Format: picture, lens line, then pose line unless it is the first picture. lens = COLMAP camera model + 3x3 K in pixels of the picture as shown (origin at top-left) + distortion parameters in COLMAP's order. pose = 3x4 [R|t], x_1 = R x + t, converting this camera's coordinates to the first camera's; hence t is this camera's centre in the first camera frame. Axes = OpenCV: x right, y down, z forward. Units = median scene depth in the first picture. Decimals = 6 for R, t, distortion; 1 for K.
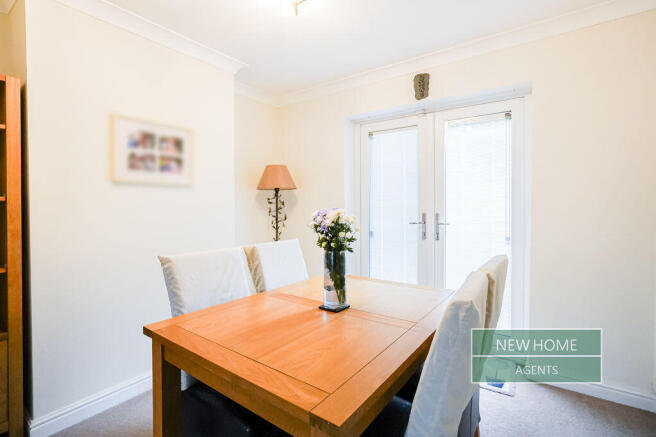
lens RADIAL K [[305.9, 0, 323.1], [0, 305.9, 212.8], [0, 0, 1]] dist [-0.018685, 0.004469]
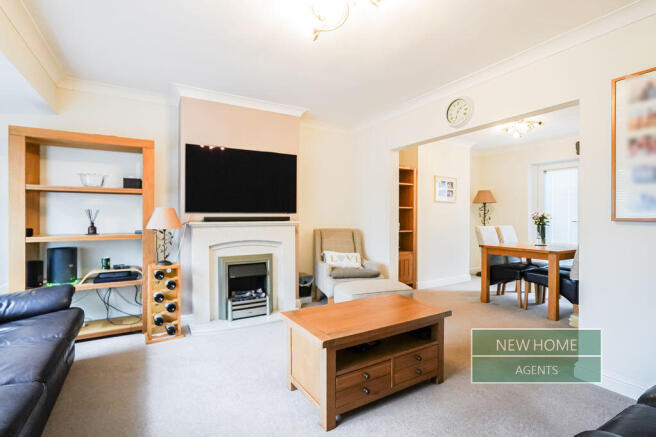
lens RADIAL K [[305.9, 0, 326.8], [0, 305.9, 216.9], [0, 0, 1]] dist [-0.018685, 0.004469]
pose [[0.921393, 0.011622, -0.388459, -0.384937], [-0.019658, 0.999667, -0.016717, 0.069118], [0.388135, 0.023040, 0.921314, -1.308910]]
